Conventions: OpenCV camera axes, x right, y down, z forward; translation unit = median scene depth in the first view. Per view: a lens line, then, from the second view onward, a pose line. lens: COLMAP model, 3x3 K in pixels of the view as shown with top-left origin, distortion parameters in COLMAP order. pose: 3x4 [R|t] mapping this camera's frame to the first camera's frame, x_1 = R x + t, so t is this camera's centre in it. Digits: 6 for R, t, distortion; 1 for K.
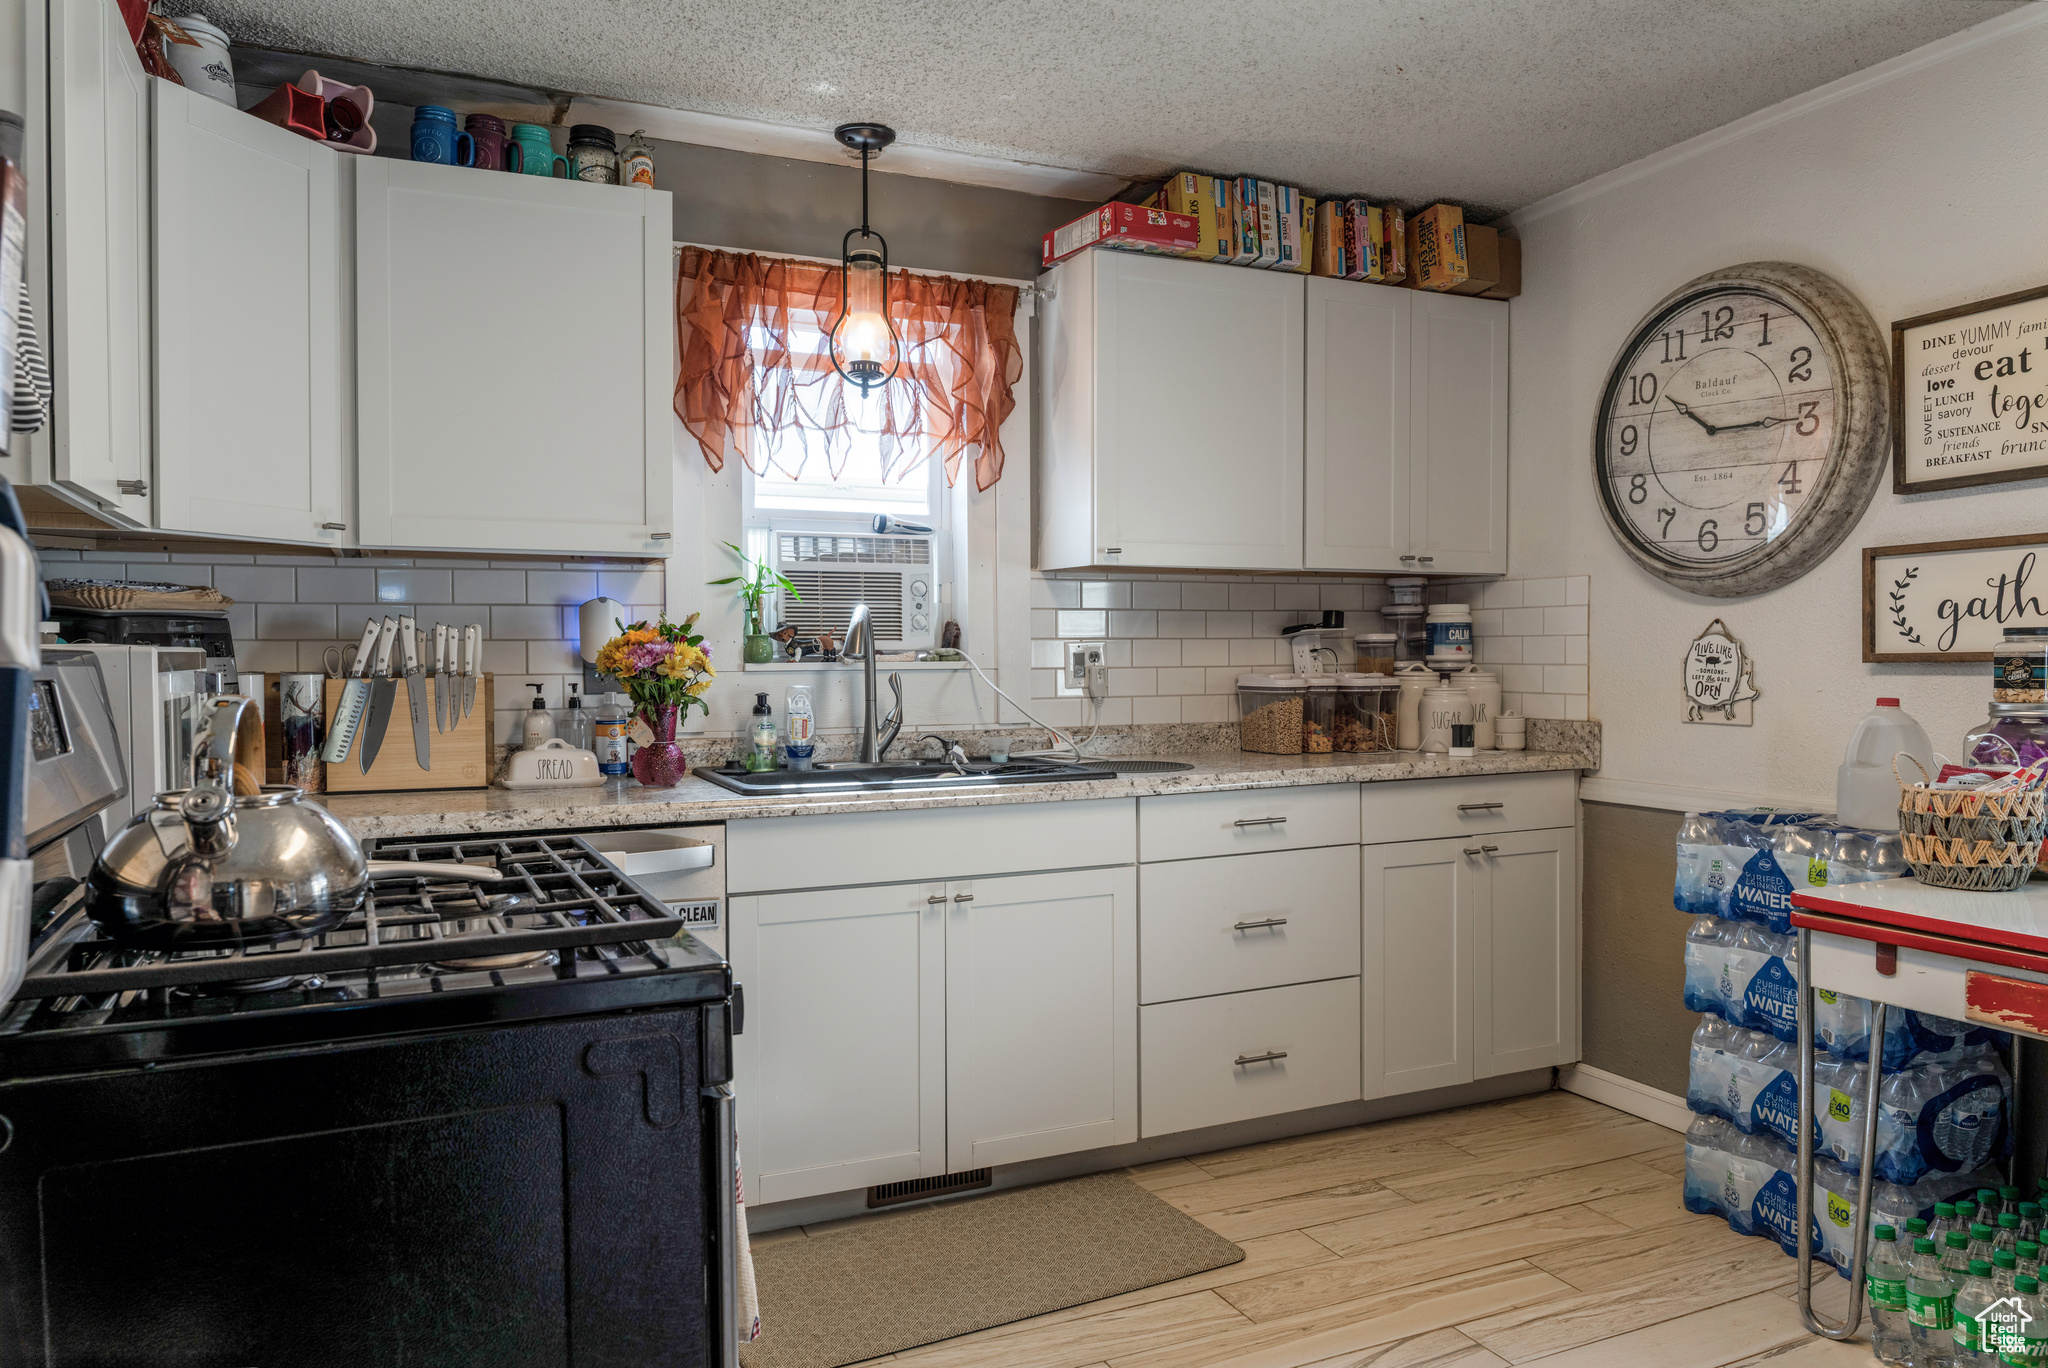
lens RADIAL K [[1421.4, 0, 1024.0], [0, 1421.4, 684.0], [0, 0, 1]] dist [-0.007167, -0.003357]
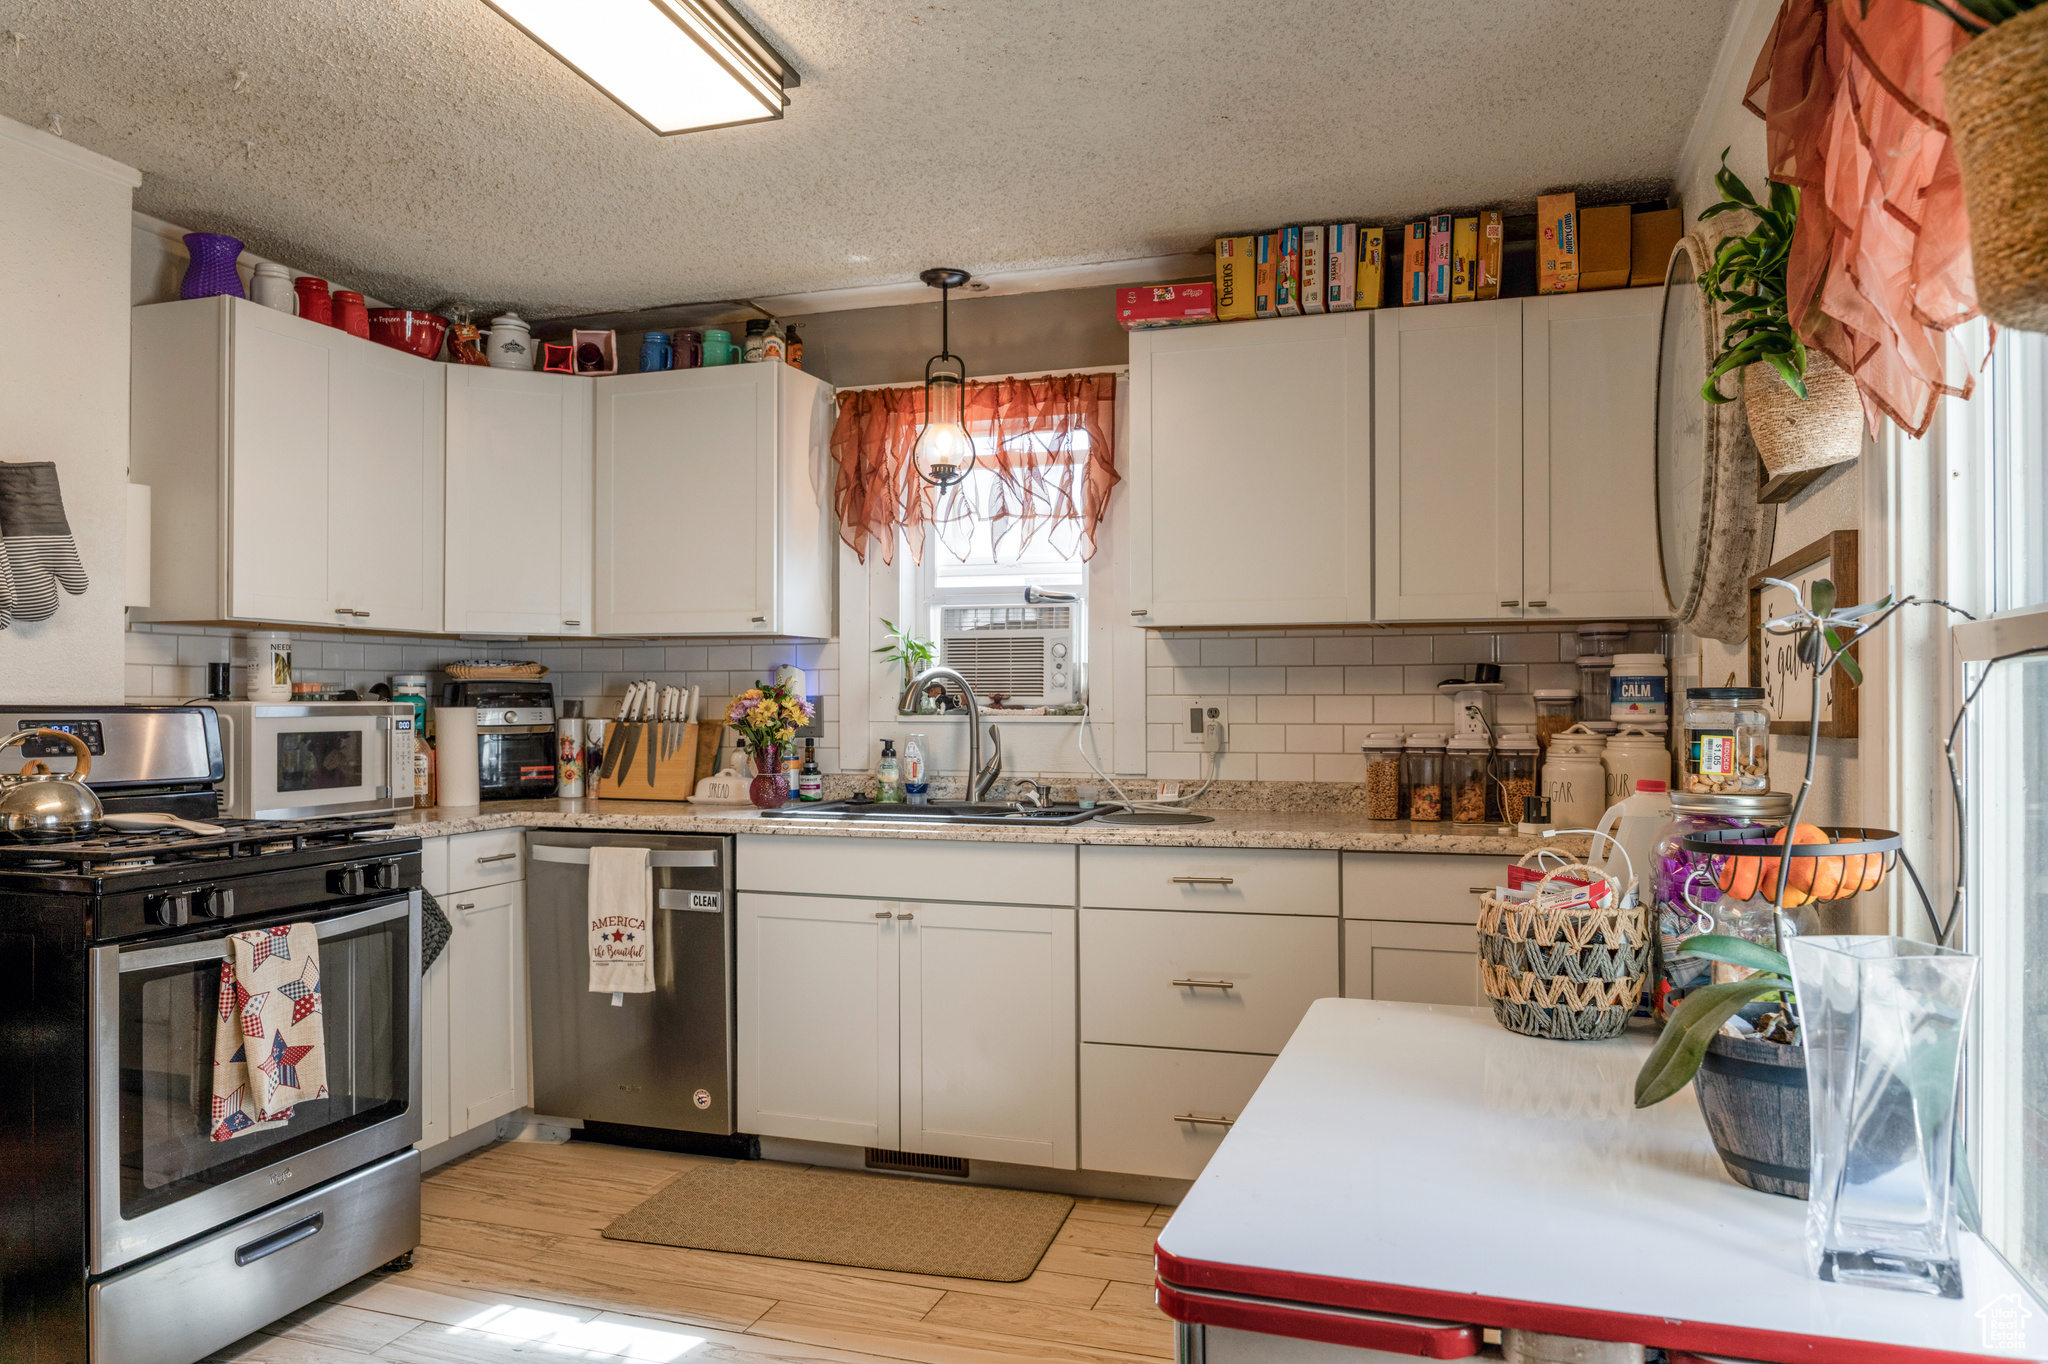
lens RADIAL K [[1415.7, 0, 1024.0], [0, 1415.7, 682.0], [0, 0, 1]] dist [-0.006020, 0.000035]
pose [[0.724913, -0.003850, -0.688829, 0.727036], [-0.018685, 0.999507, -0.025250, -0.014319], [0.688587, 0.031175, 0.724484, 0.181011]]
